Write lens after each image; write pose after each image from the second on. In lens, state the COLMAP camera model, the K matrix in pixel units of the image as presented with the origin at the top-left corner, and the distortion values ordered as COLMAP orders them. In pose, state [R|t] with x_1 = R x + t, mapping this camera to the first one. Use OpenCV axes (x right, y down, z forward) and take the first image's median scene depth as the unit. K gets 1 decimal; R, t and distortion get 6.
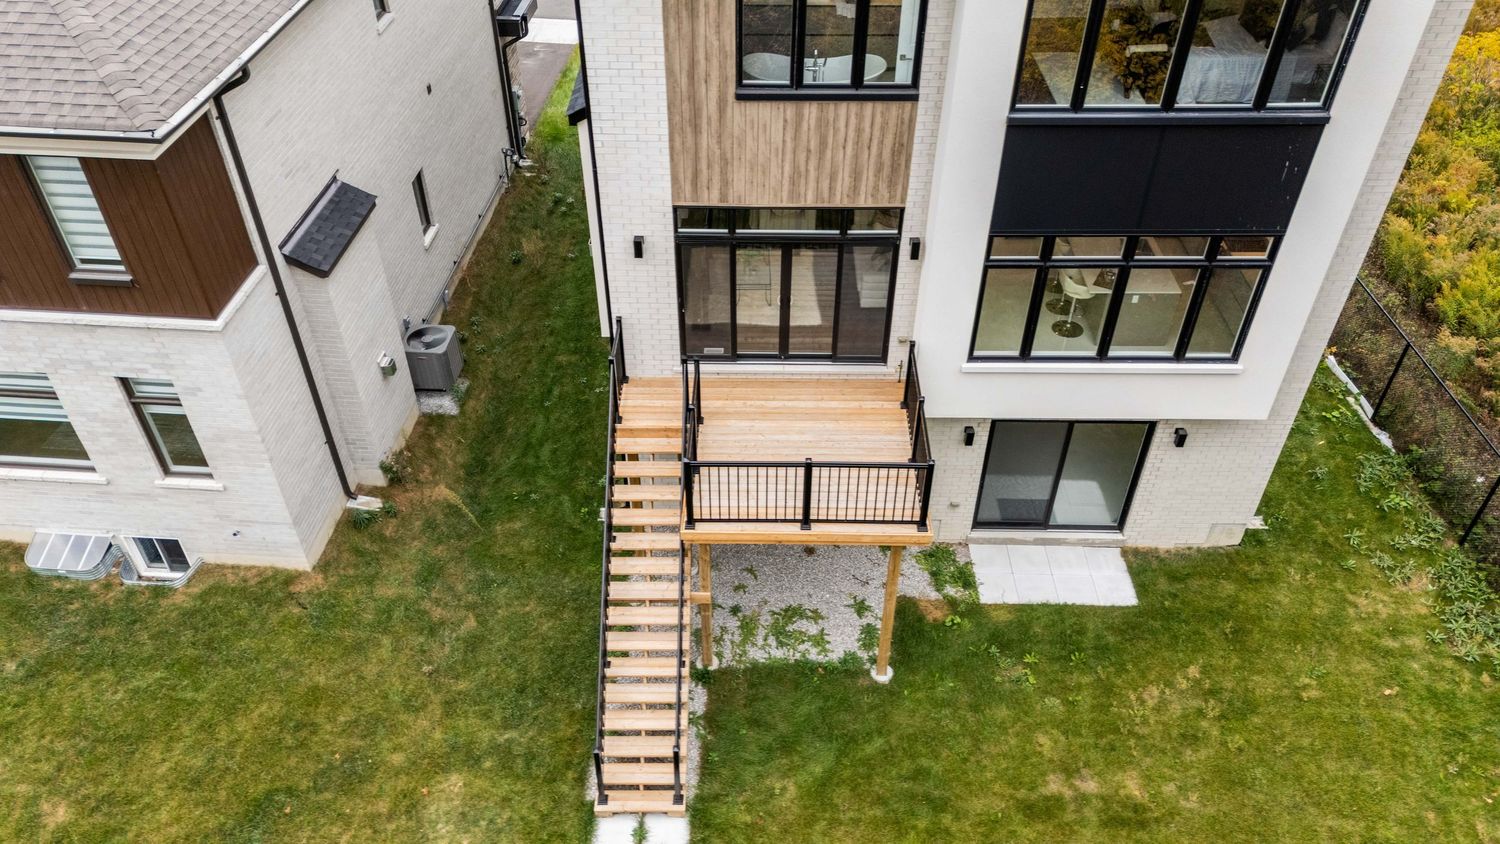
lens RADIAL K [[1096.3, 0, 749.7], [0, 1096.3, 423.2], [0, 0, 1]] dist [0.078501, -0.078639]
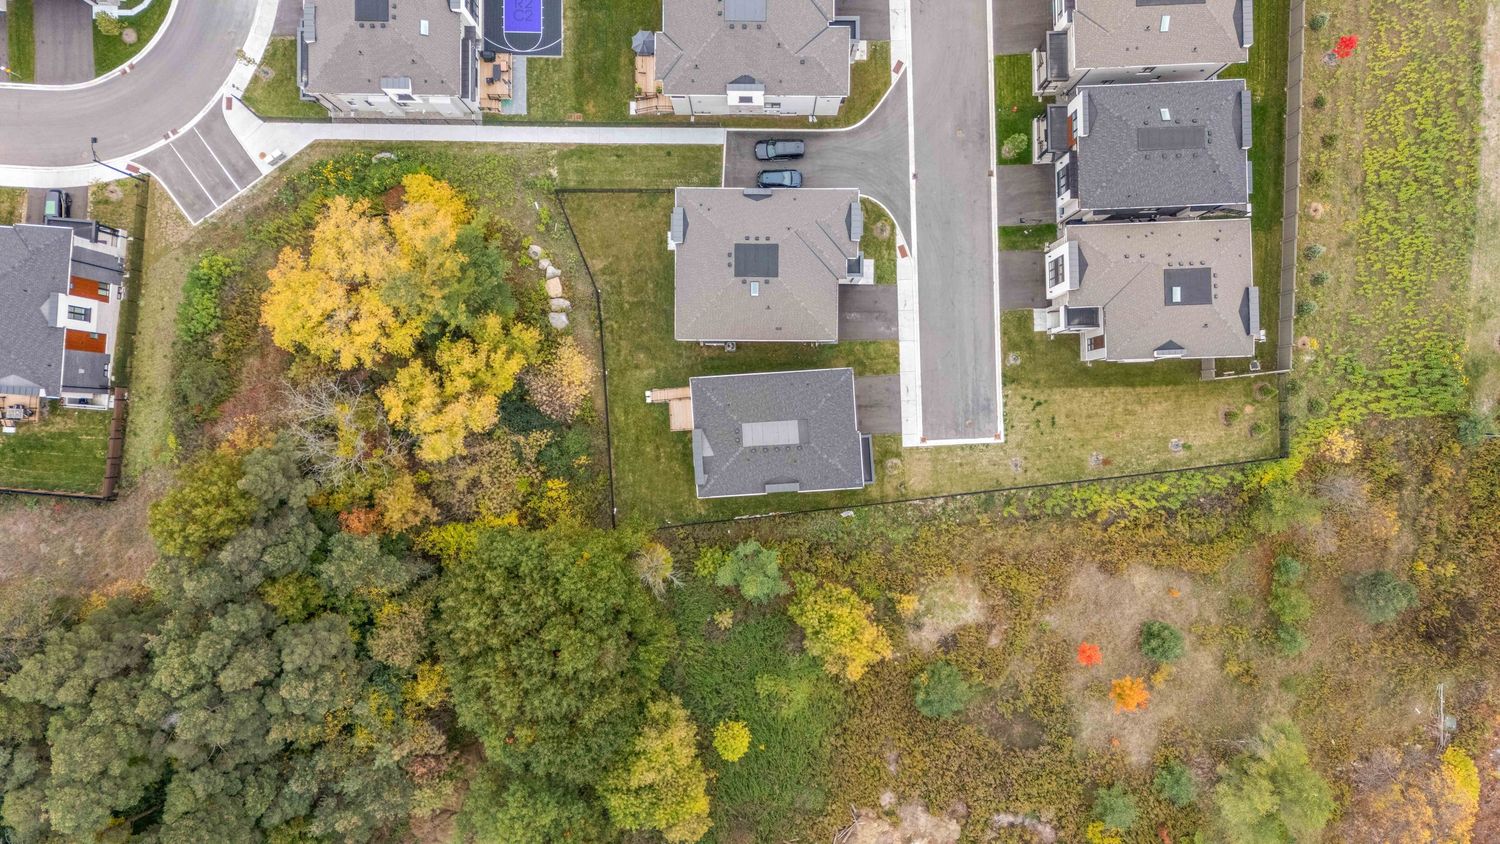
lens RADIAL K [[1096.3, 0, 757.0], [0, 1096.3, 422.1], [0, 0, 1]] dist [0.078501, -0.078639]
pose [[0.073039, 0.997314, -0.005537, 0.172958], [-0.649811, 0.051799, 0.758329, -5.696059], [0.756579, -0.051790, 0.651849, -3.322766]]
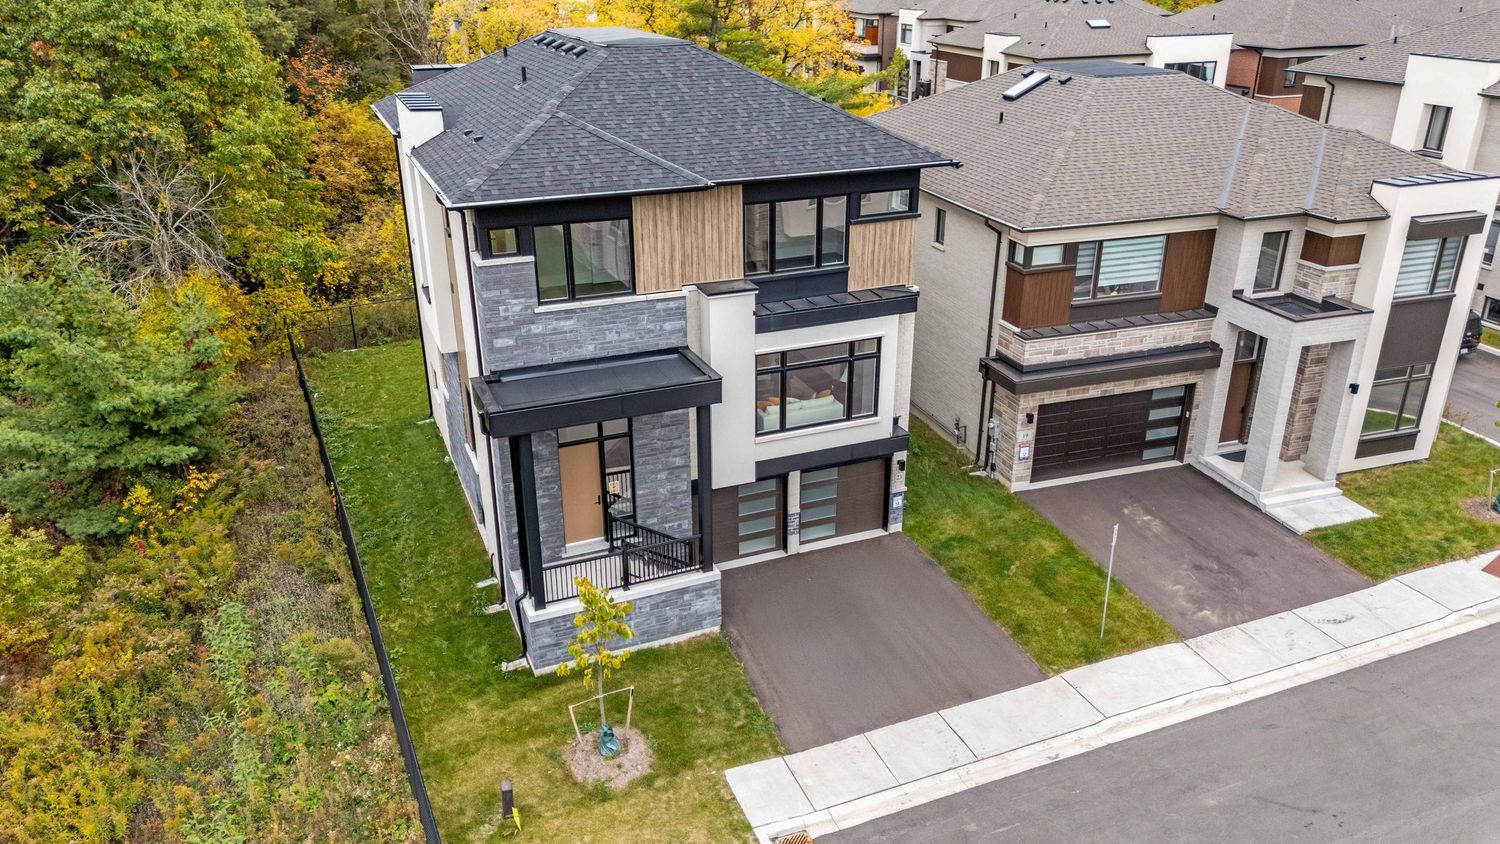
lens RADIAL K [[1096.3, 0, 754.7], [0, 1096.3, 418.7], [0, 0, 1]] dist [0.078501, -0.078639]
pose [[-0.919733, 0.152692, -0.361629, 0.769138], [-0.255079, 0.467759, 0.846248, -2.124724], [0.298370, 0.870567, -0.391265, 2.393498]]
